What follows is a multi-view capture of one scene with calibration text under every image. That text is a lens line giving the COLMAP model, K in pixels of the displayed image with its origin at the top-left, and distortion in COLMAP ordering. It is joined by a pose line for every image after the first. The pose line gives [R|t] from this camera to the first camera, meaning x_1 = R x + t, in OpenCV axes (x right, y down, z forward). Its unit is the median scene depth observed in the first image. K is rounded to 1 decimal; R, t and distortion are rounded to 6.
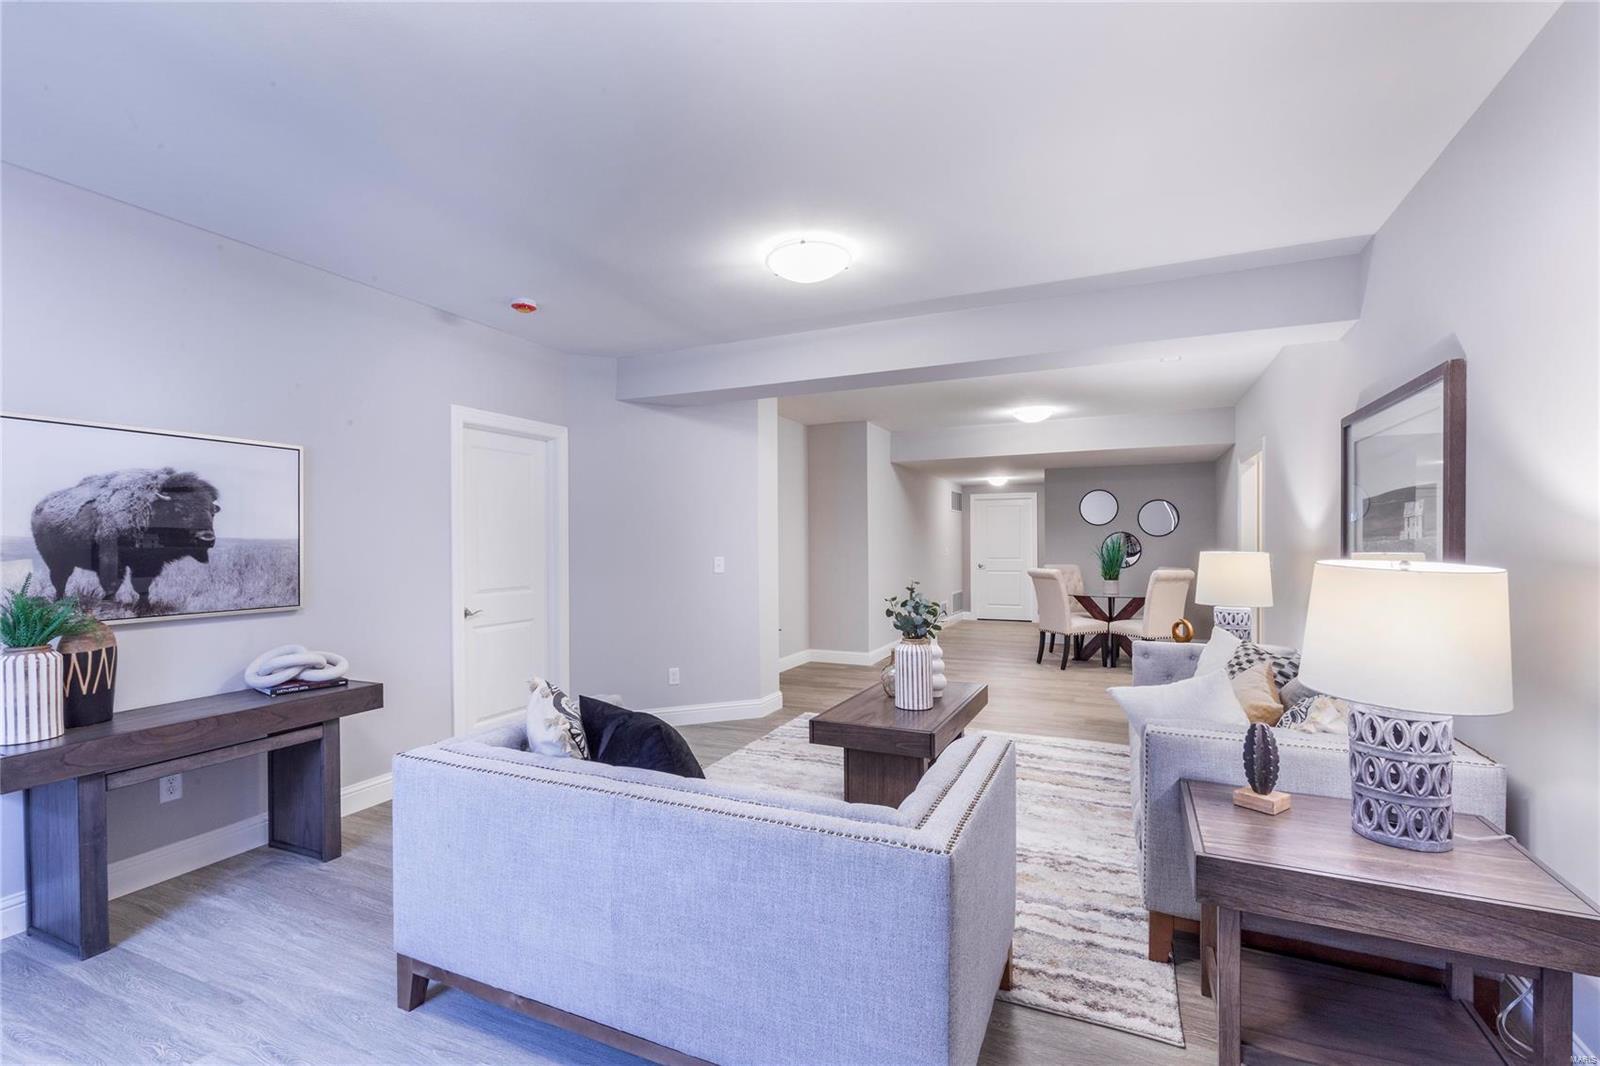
lens RADIAL K [[719.5, 0, 805.8], [0, 719.5, 539.8], [0, 0, 1]] dist [0.015555, -0.001334]
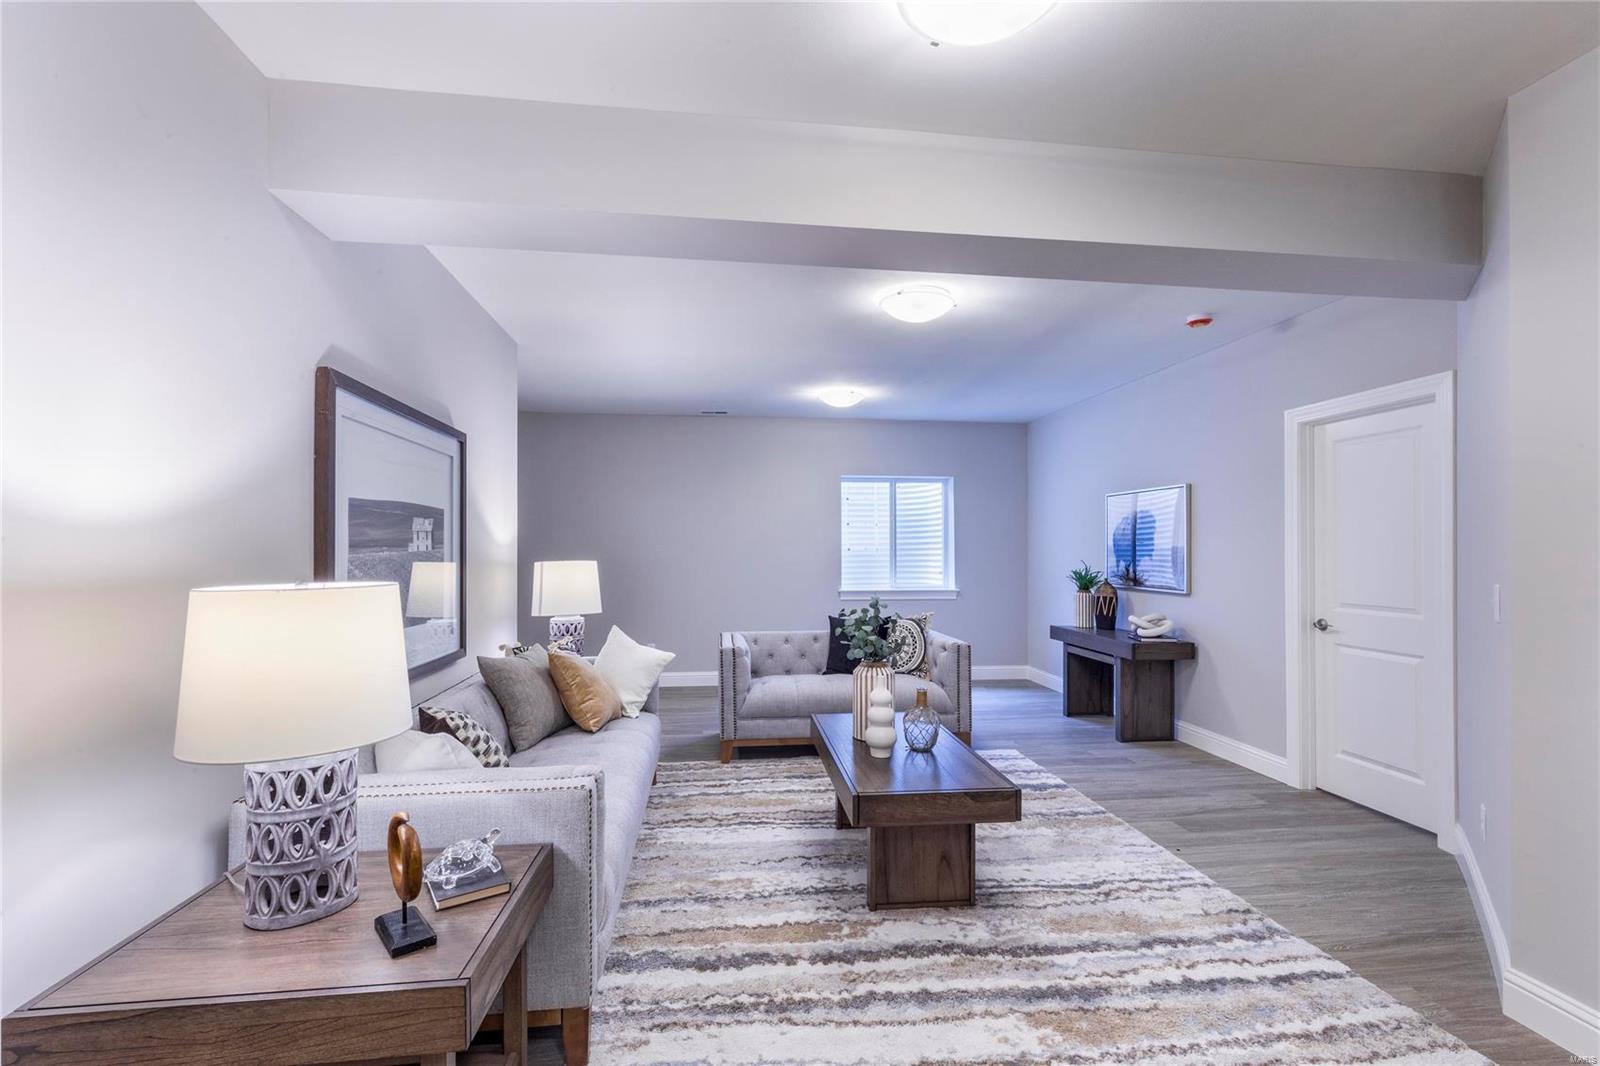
lens RADIAL K [[719.5, 0, 803.6], [0, 719.5, 539.6], [0, 0, 1]] dist [0.015555, -0.001334]
pose [[-0.857547, -0.001690, -0.514403, 0.878300], [0.006075, 0.999892, -0.013412, 0.001188], [0.514370, -0.014626, -0.857444, 2.217730]]
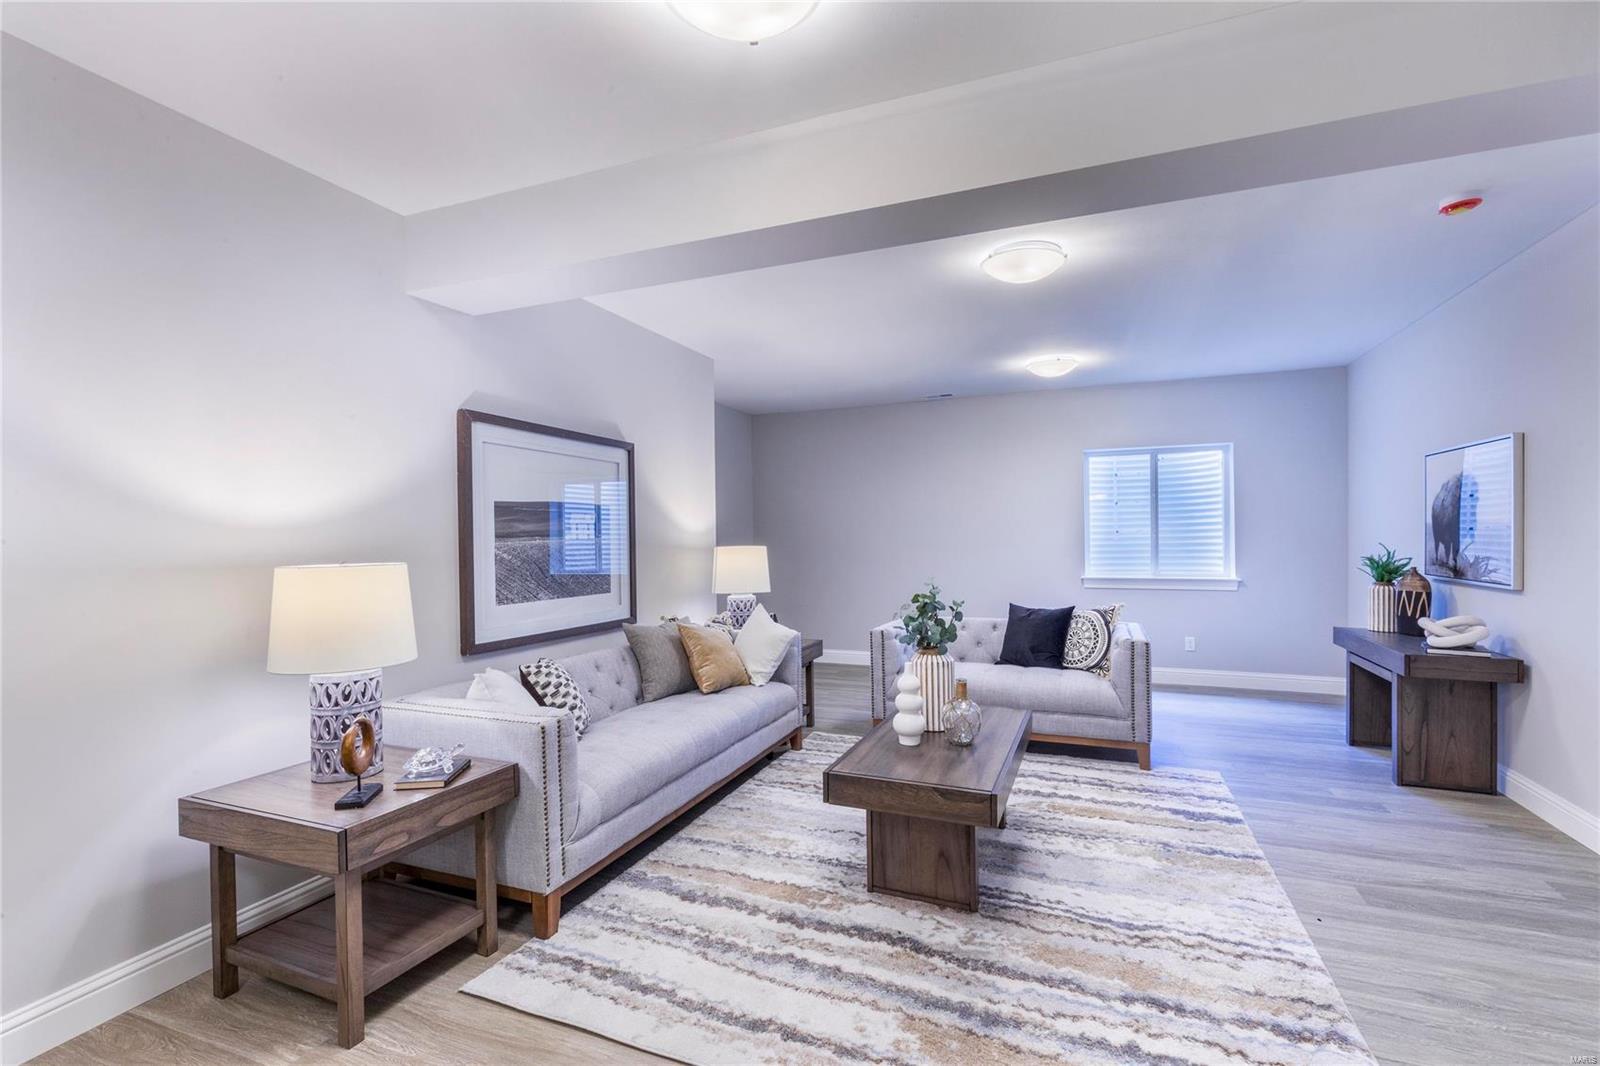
lens RADIAL K [[719.5, 0, 798.0], [0, 719.5, 540.2], [0, 0, 1]] dist [0.015555, -0.001334]
pose [[-0.999399, 0.017639, -0.029842, 0.431108], [0.017550, 0.999841, 0.003241, 0.005046], [0.029895, 0.002715, -0.999549, 2.396697]]
